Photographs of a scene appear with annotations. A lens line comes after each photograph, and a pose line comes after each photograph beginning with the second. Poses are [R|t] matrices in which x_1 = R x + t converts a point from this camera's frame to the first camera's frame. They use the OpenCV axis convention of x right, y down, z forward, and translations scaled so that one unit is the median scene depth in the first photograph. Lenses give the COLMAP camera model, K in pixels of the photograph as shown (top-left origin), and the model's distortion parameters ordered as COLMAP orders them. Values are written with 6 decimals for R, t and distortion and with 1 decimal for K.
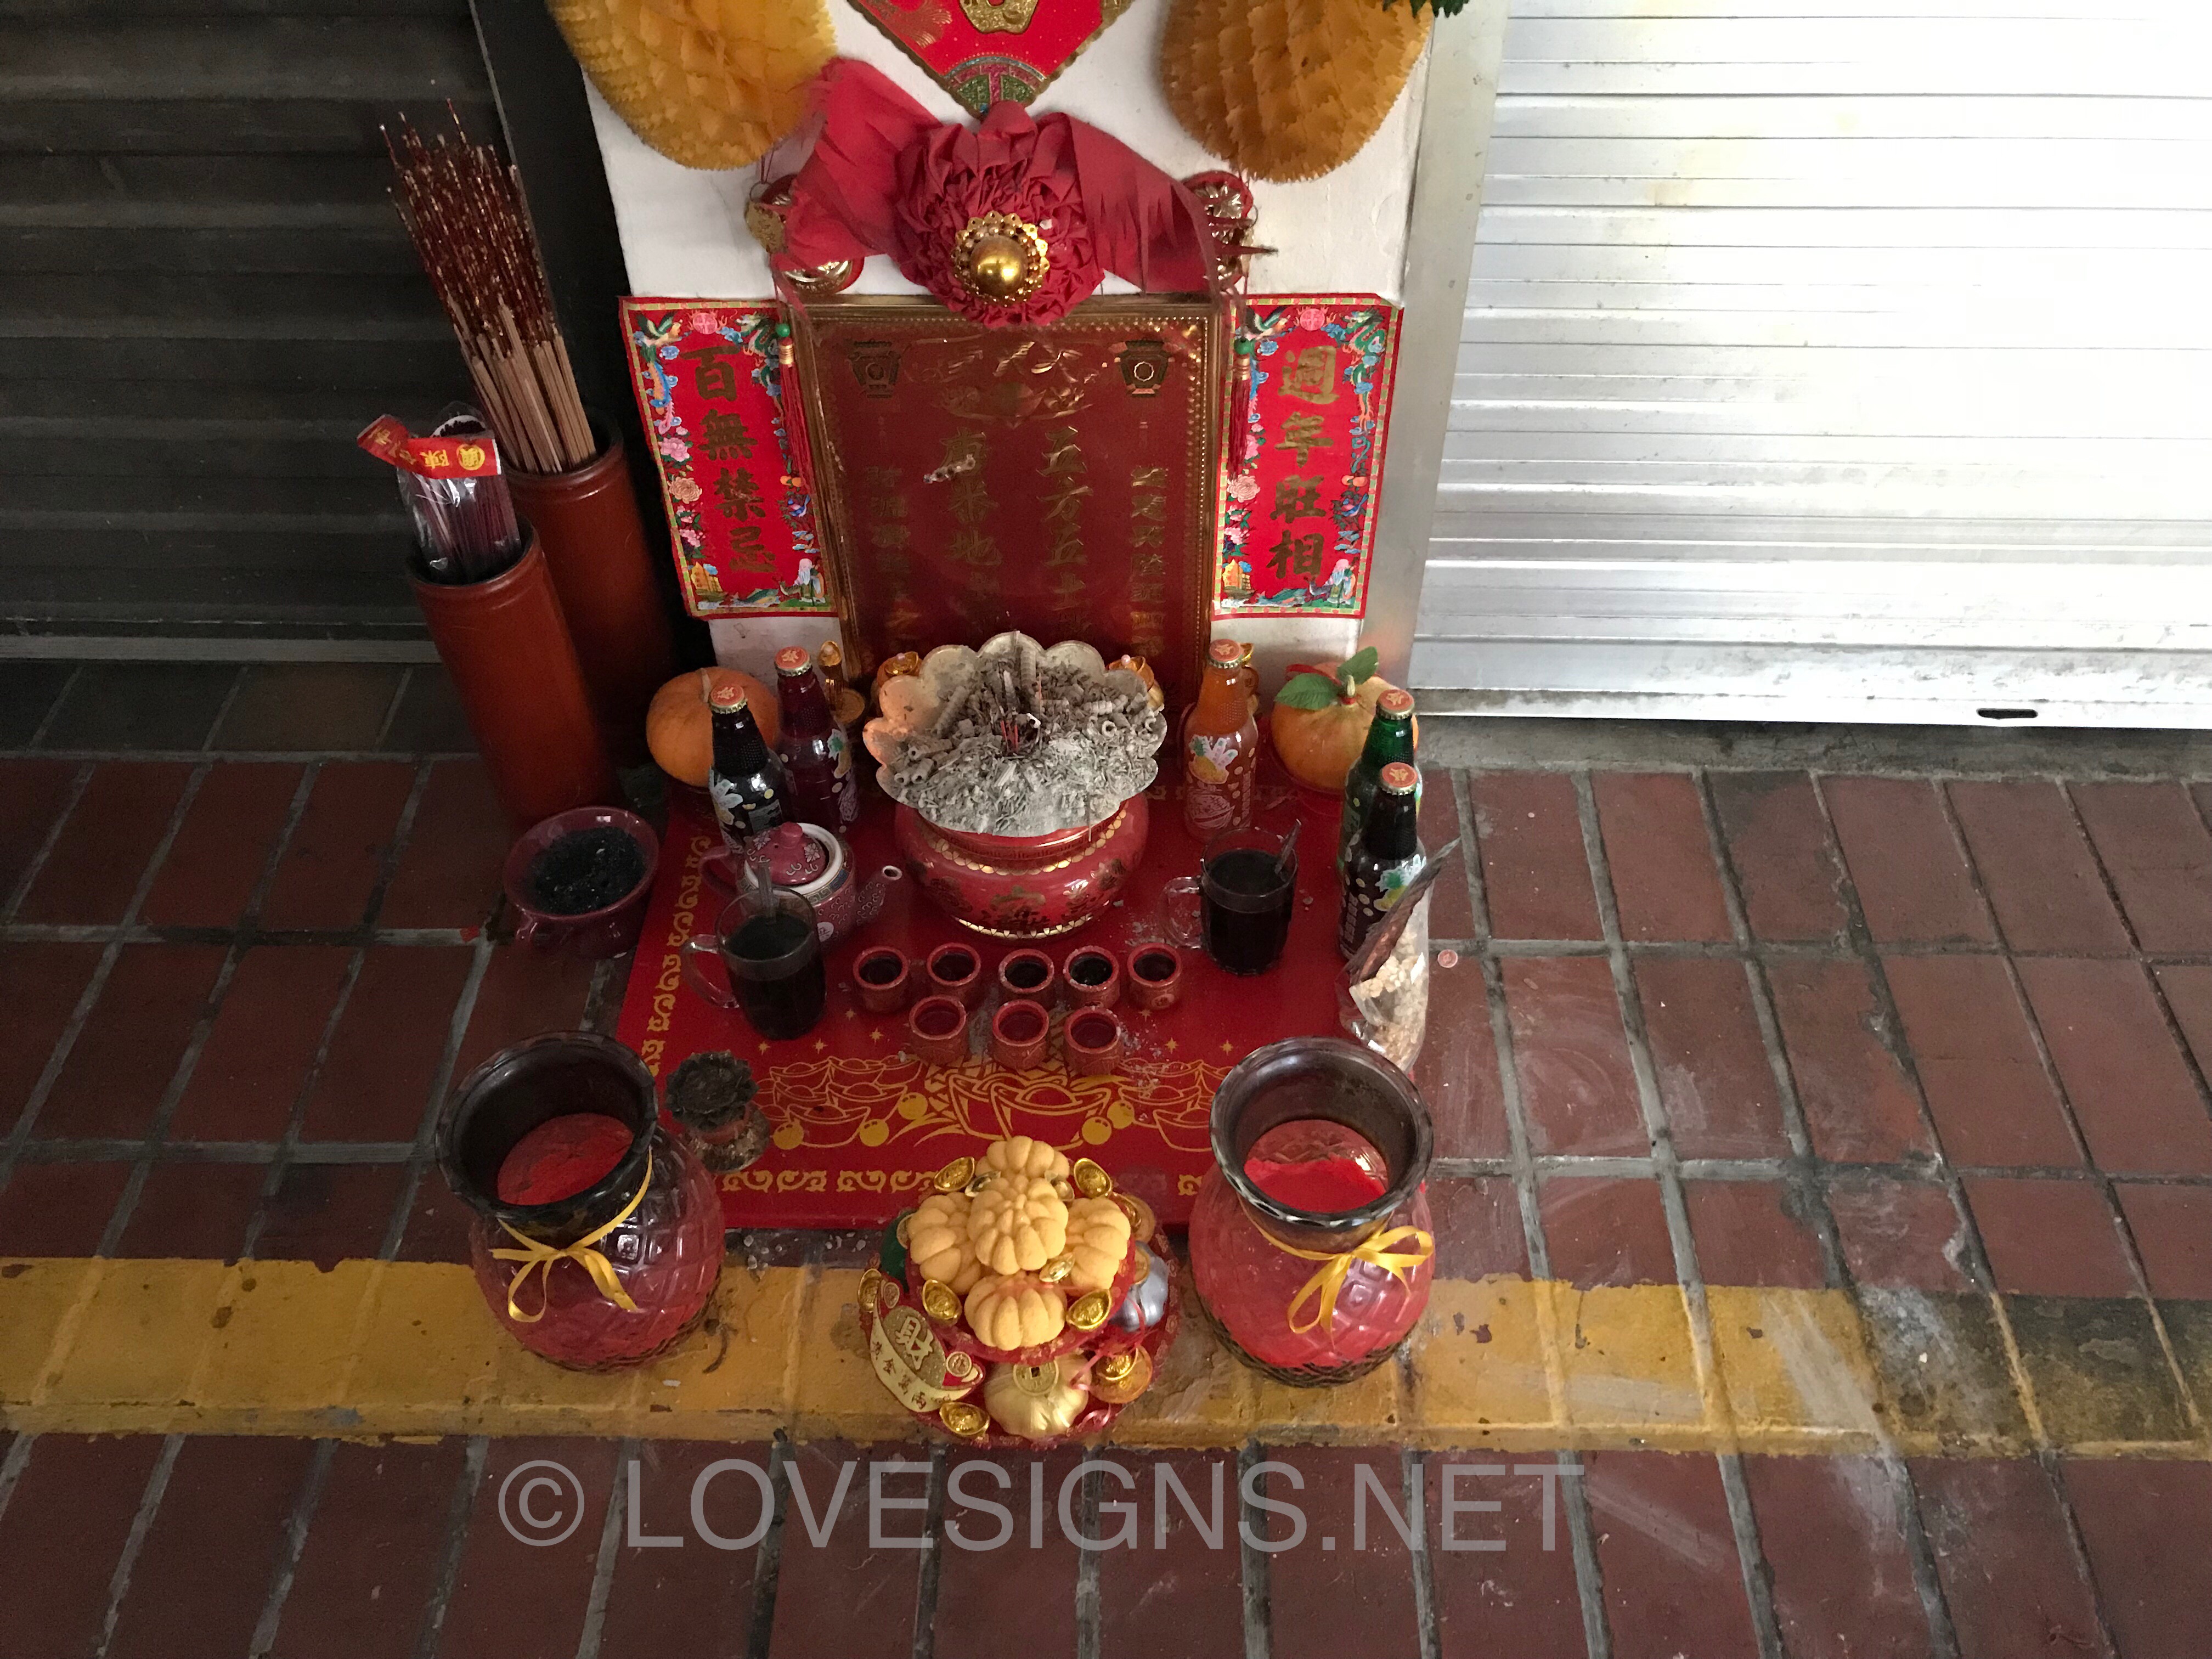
lens RADIAL K [[1814.5, 0, 1106.0], [0, 1814.5, 829.5], [0, 0, 1]] dist [0.037361, -0.055902]
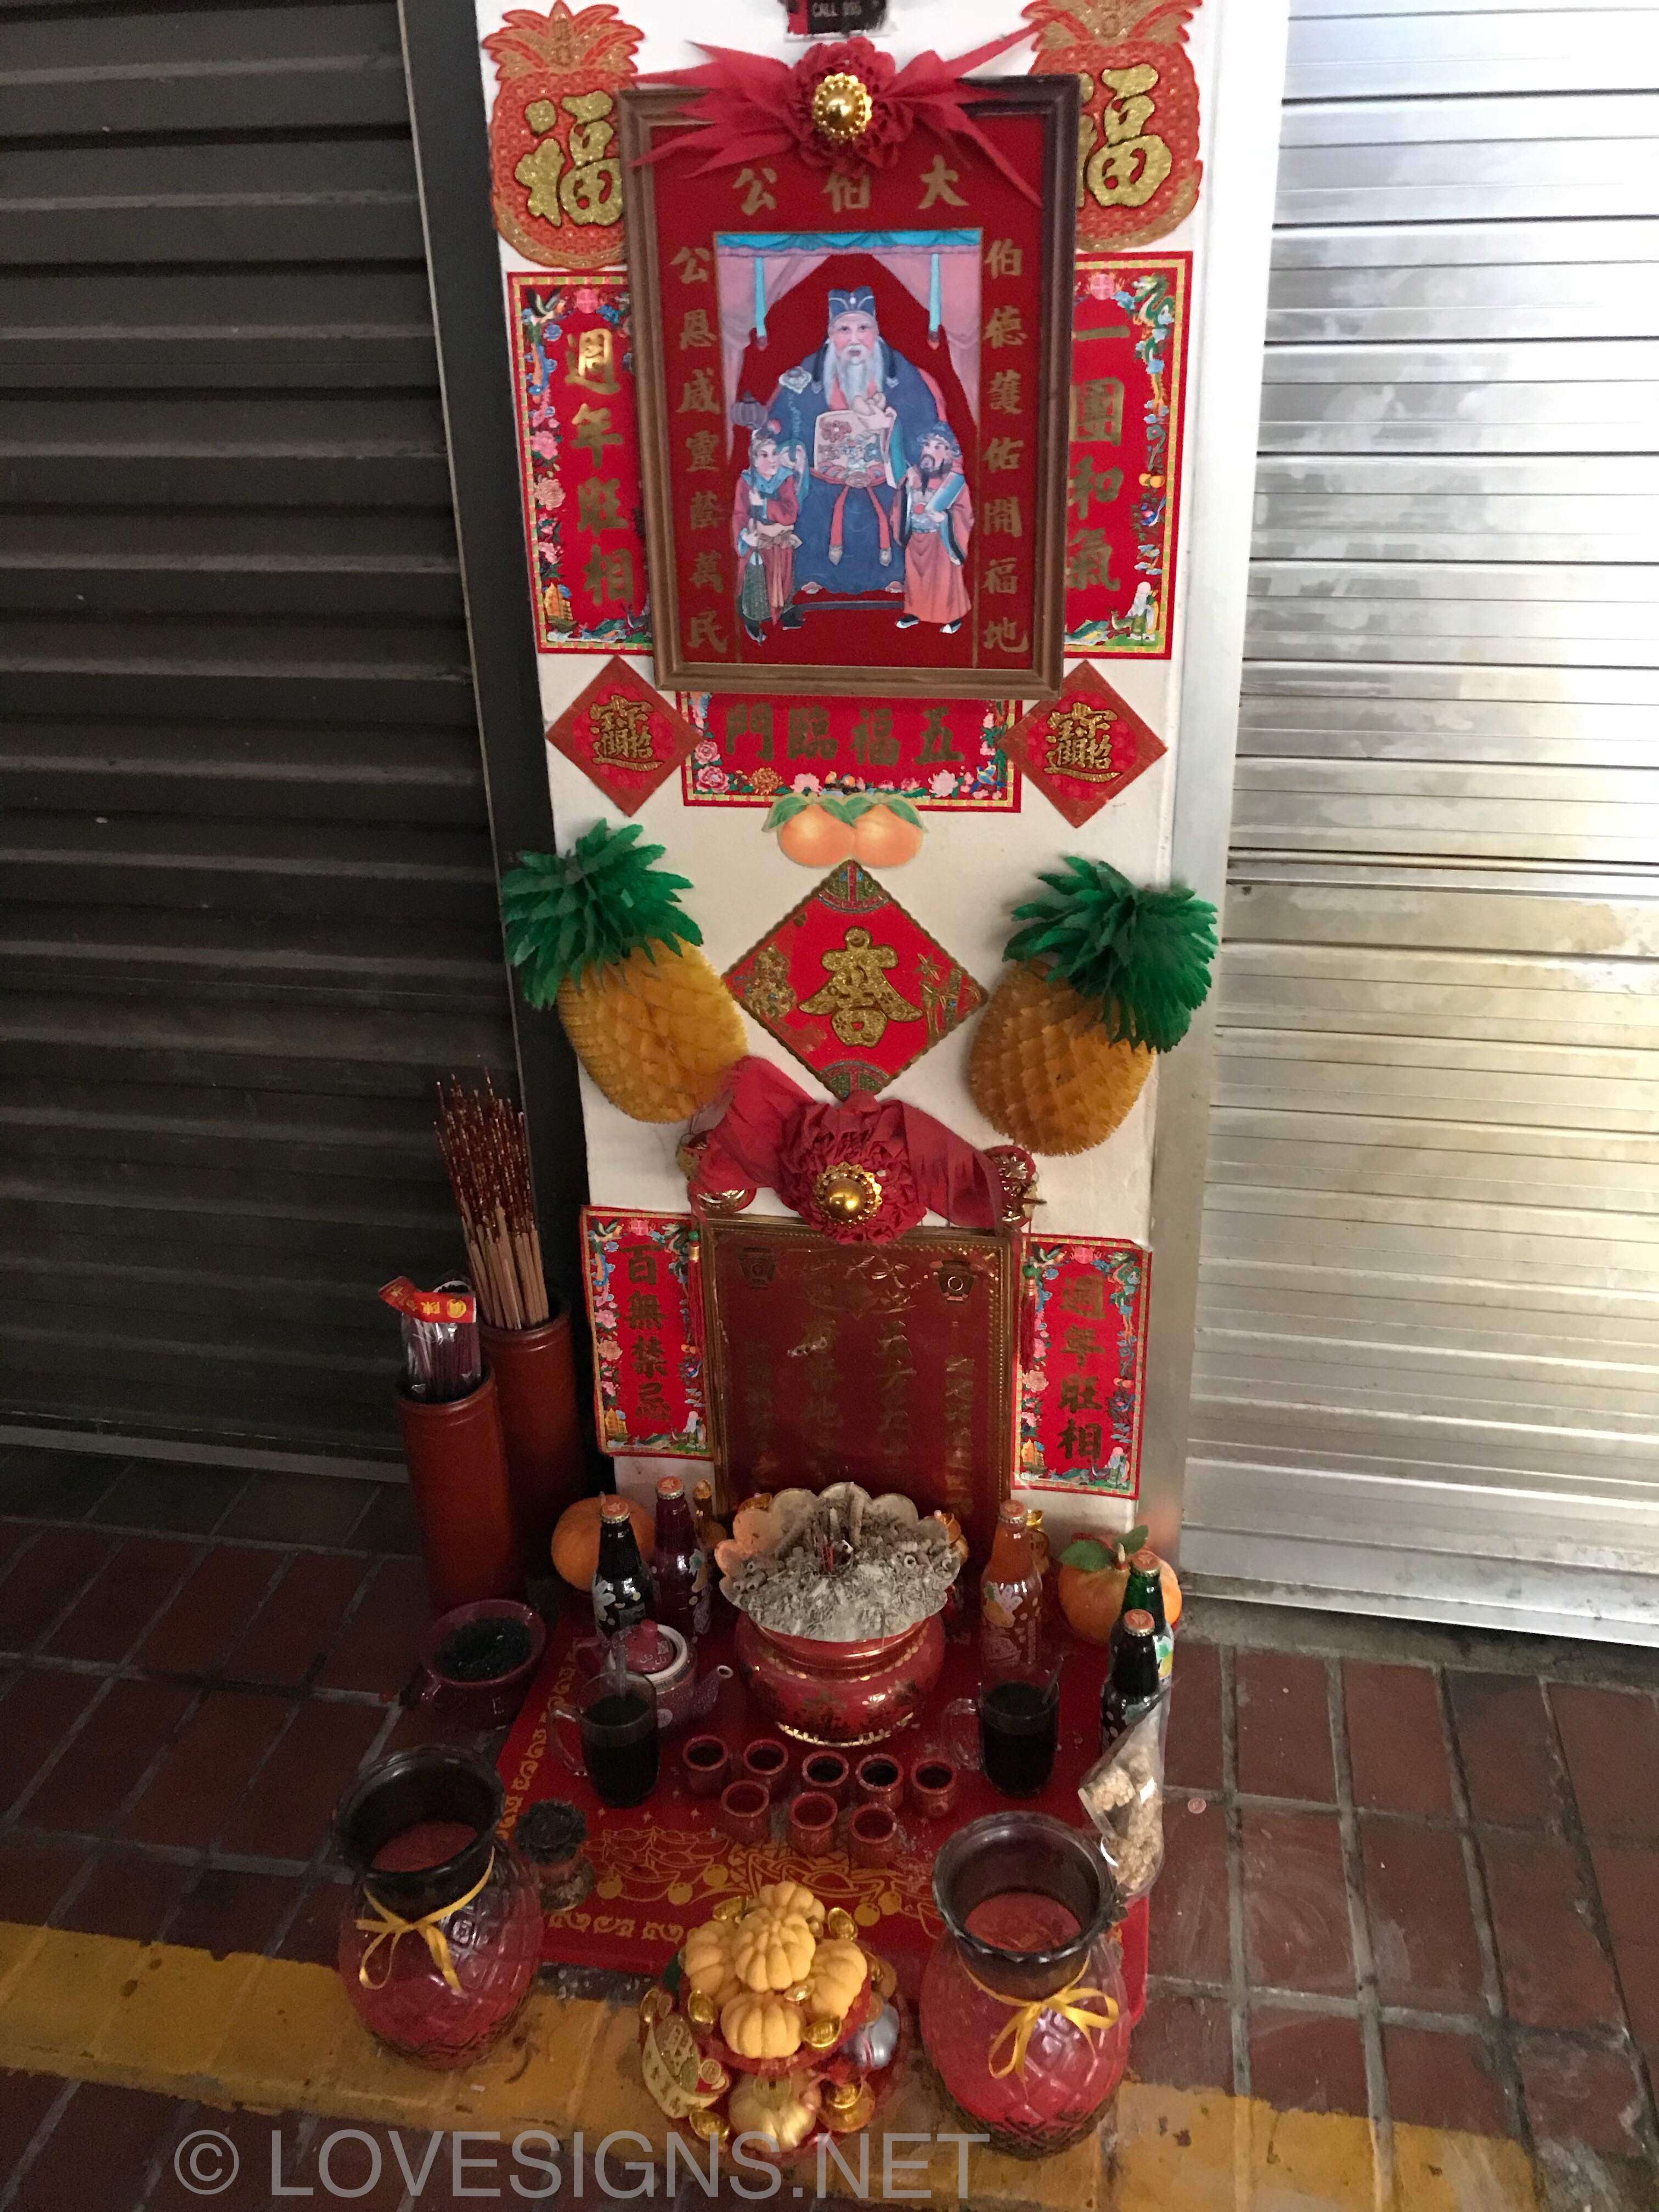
lens RADIAL K [[1814.5, 0, 829.5], [0, 1814.5, 1106.0], [0, 0, 1]] dist [0.037361, -0.055902]
pose [[0.988029, 0.058987, -0.142544, 0.107495], [-0.106256, 0.930096, -0.351611, 0.098362], [0.111839, 0.362548, 0.925230, -0.270170]]
